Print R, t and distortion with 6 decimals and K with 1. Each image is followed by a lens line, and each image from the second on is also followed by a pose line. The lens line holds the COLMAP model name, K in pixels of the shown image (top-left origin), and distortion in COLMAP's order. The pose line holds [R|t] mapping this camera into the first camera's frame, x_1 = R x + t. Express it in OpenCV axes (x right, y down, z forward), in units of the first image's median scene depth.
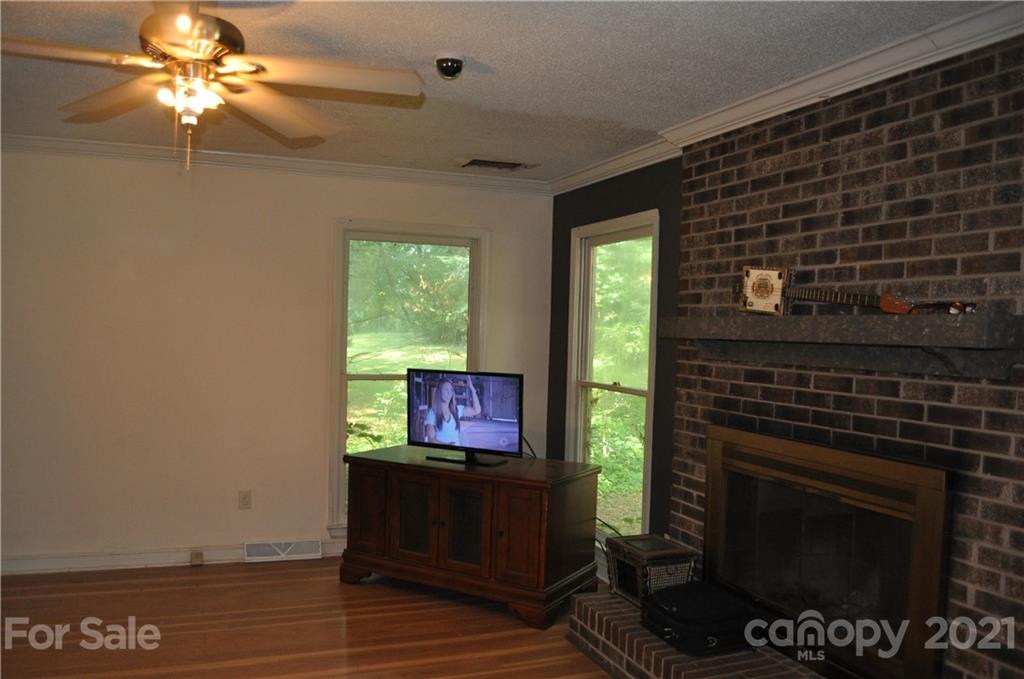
lens RADIAL K [[816.0, 0, 511.7], [0, 816.0, 353.6], [0, 0, 1]] dist [-0.078348, 0.011628]
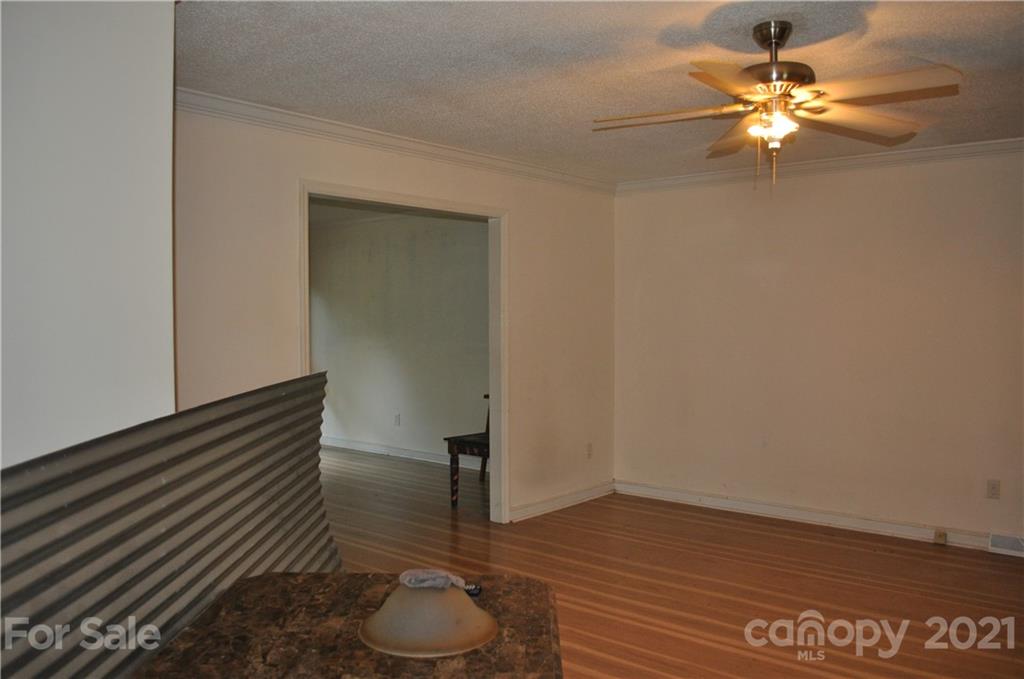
lens RADIAL K [[816.0, 0, 511.7], [0, 816.0, 353.6], [0, 0, 1]] dist [-0.078348, 0.011628]
pose [[0.523271, 0.031228, -0.851594, 0.486782], [-0.025457, 0.999455, 0.021008, 0.026395], [0.851786, 0.010686, 0.523780, -0.031247]]
